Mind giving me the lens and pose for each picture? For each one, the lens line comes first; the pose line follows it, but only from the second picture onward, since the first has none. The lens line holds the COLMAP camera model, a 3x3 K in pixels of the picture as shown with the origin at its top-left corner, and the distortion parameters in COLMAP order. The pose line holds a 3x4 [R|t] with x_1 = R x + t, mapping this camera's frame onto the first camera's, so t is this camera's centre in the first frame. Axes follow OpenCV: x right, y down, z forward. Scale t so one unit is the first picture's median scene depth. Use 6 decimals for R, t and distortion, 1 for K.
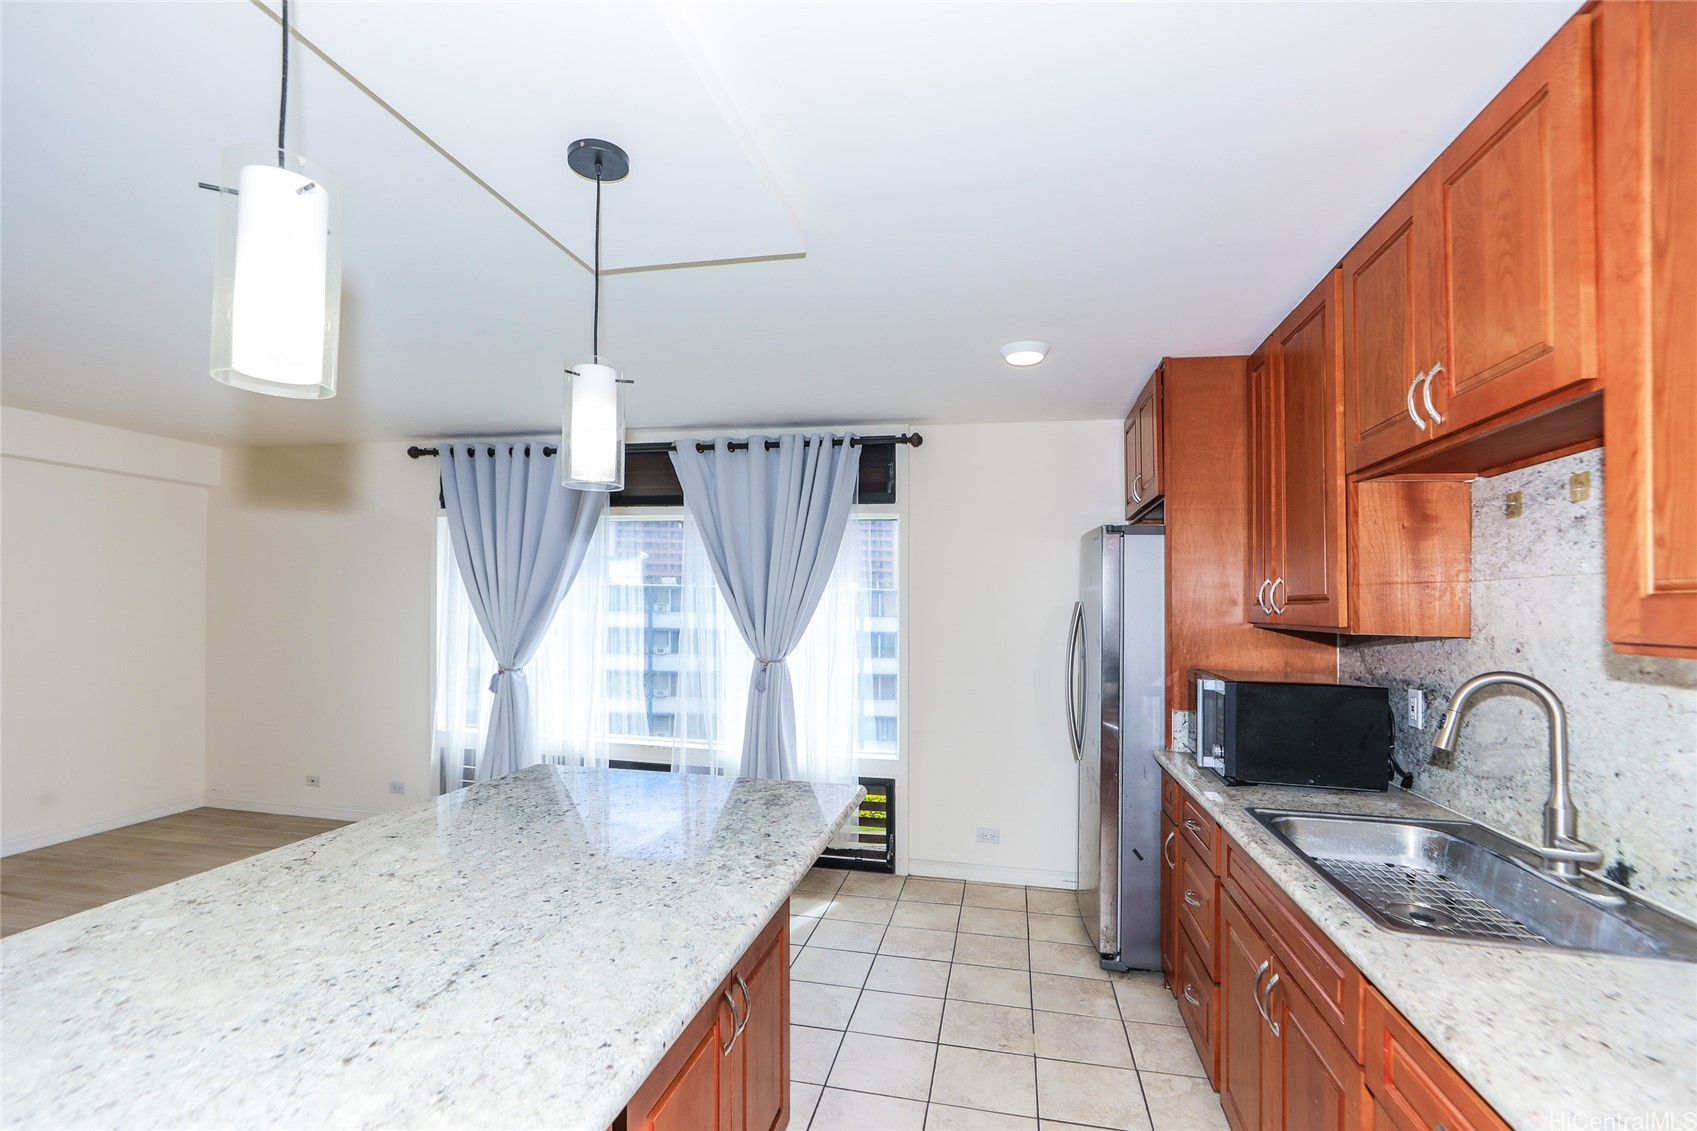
lens RADIAL K [[781.5, 0, 850.8], [0, 781.5, 573.3], [0, 0, 1]] dist [-0.027156, 0.013610]
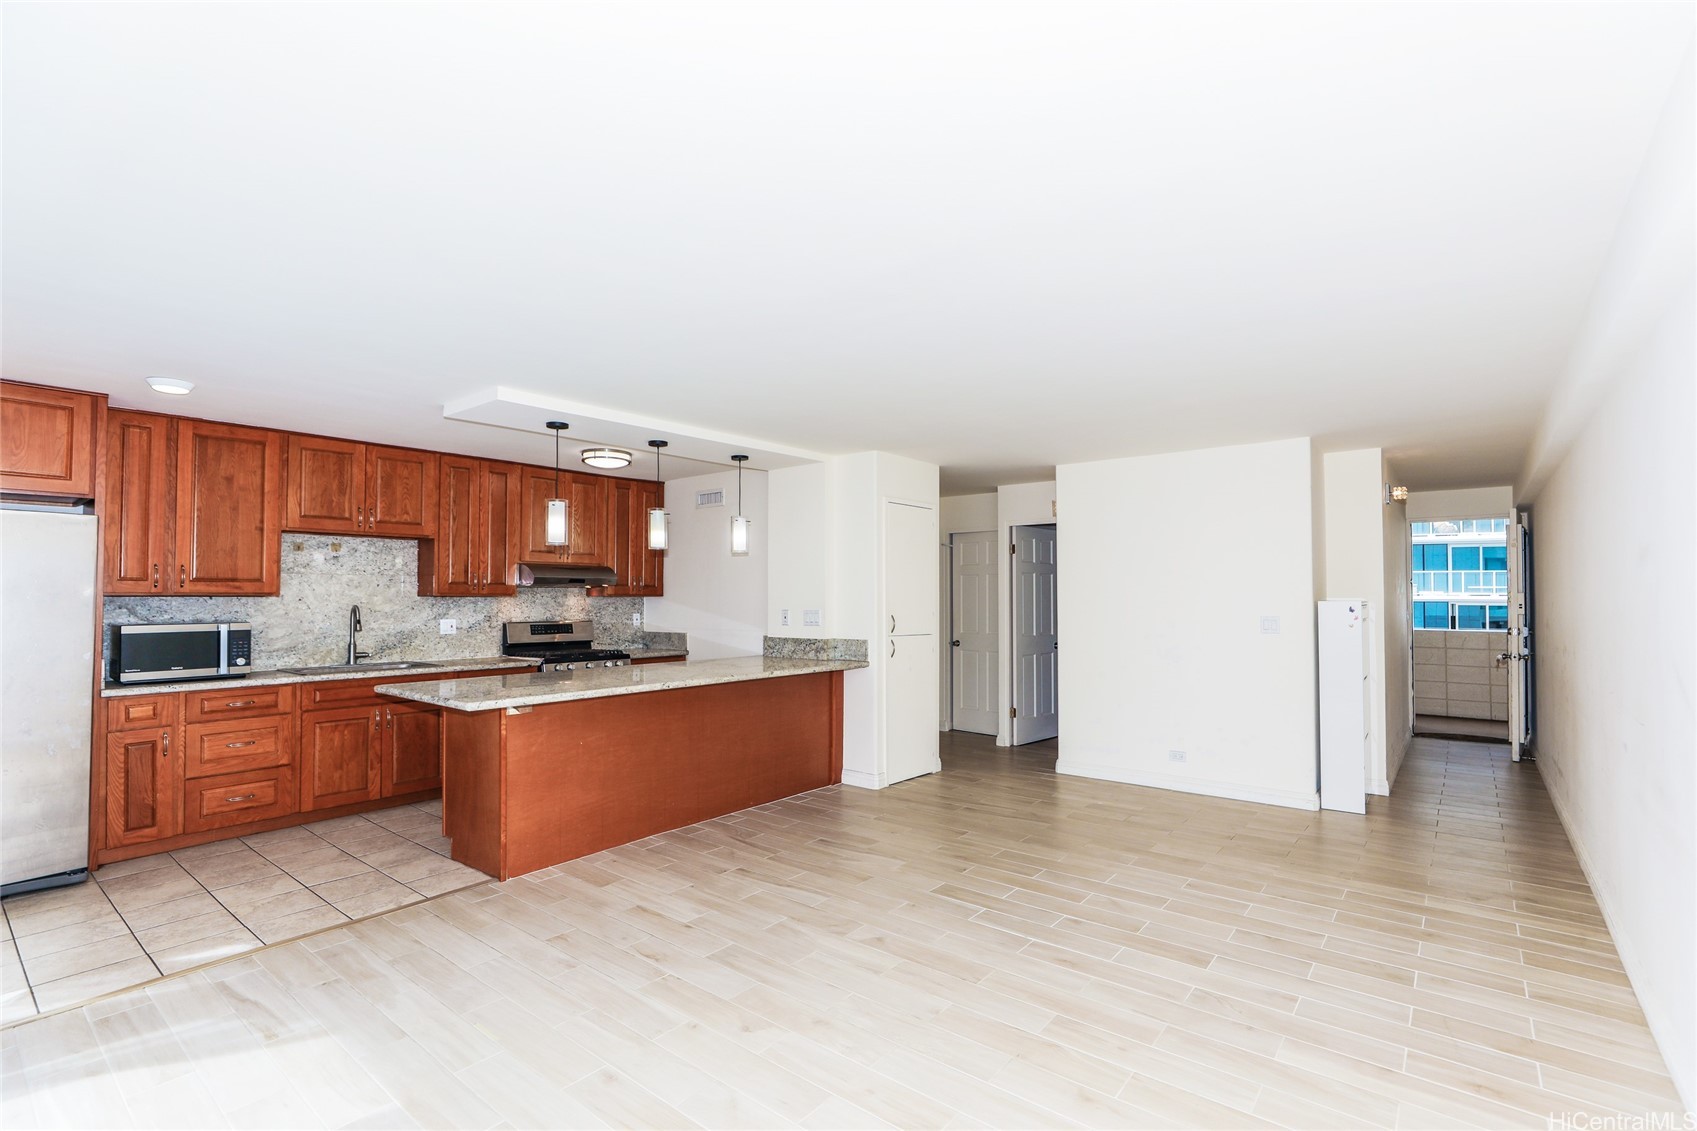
lens RADIAL K [[781.5, 0, 850.8], [0, 781.5, 573.3], [0, 0, 1]] dist [-0.027156, 0.013610]
pose [[-0.890773, -0.002394, 0.454442, -2.175509], [-0.029456, 0.998187, -0.052480, 0.093616], [-0.453493, -0.060134, -0.889229, 2.596966]]
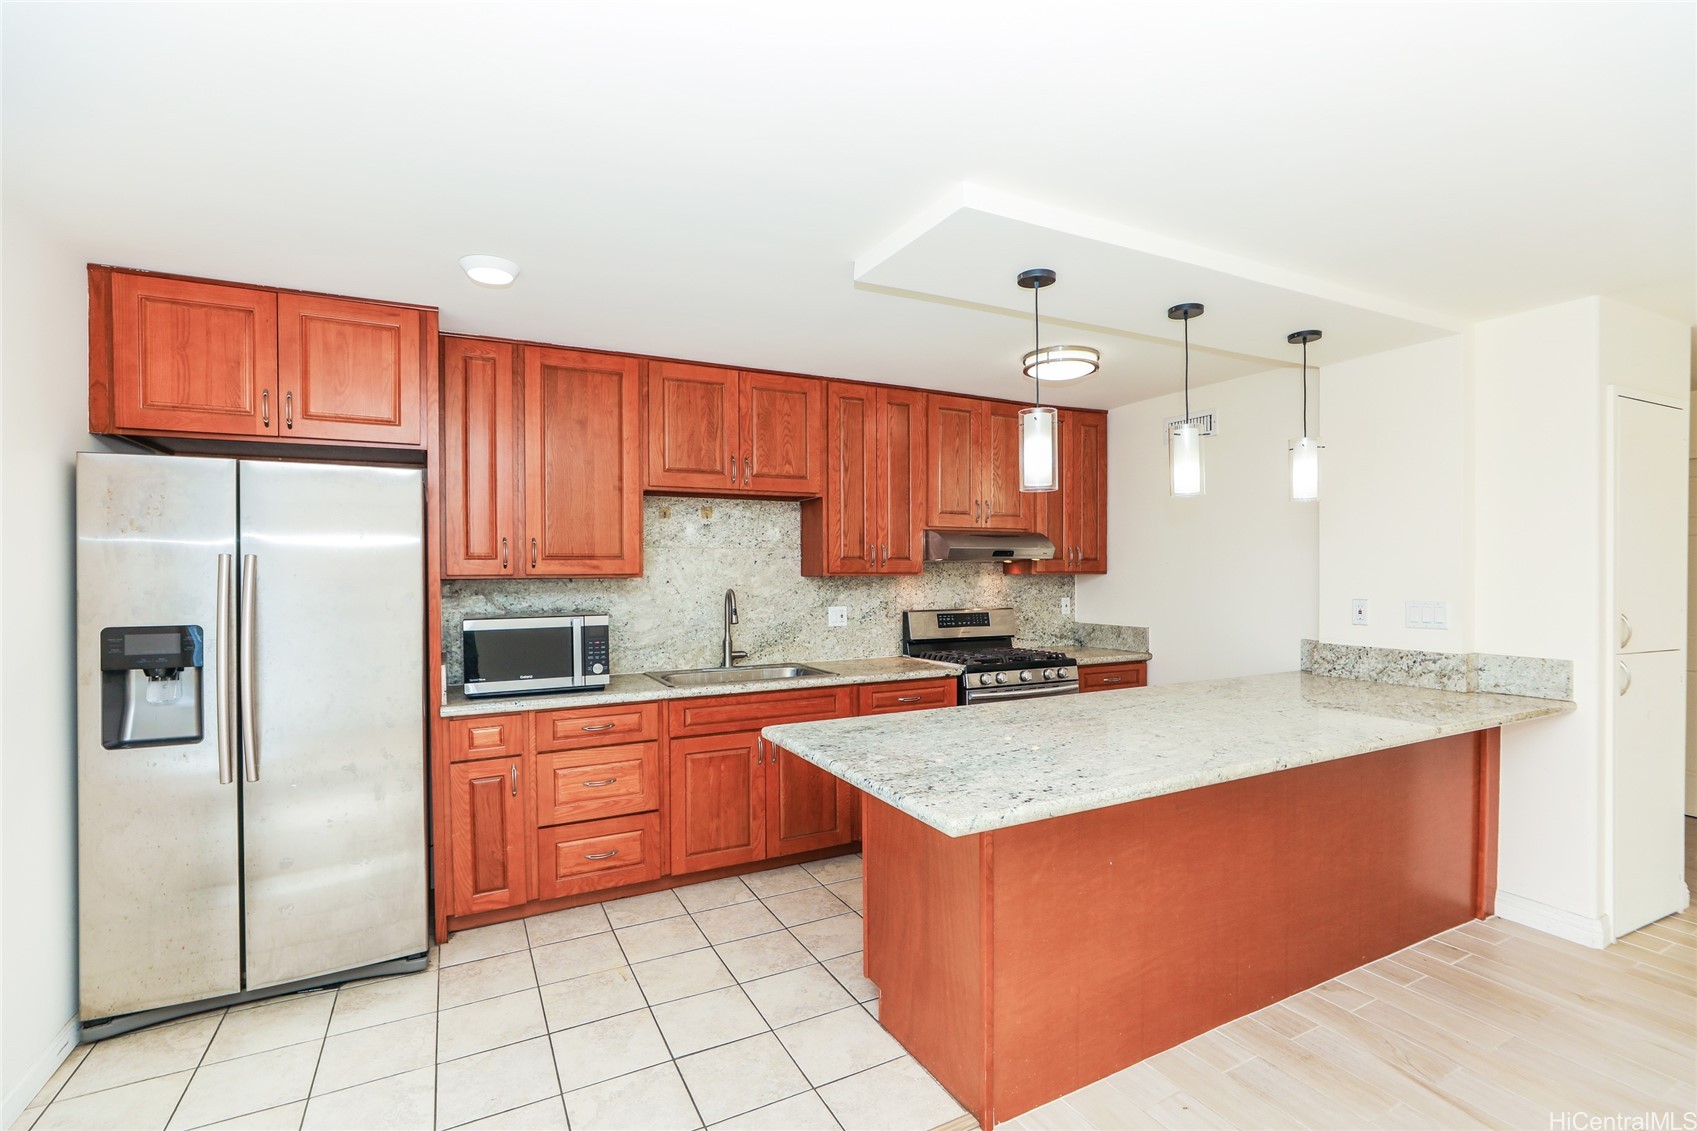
lens RADIAL K [[781.5, 0, 850.8], [0, 781.5, 573.3], [0, 0, 1]] dist [-0.027156, 0.013610]
pose [[-0.635877, -0.020132, 0.771528, -1.130321], [-0.033343, 0.999443, -0.001401, 0.063678], [-0.771070, -0.026616, -0.636194, 1.997889]]
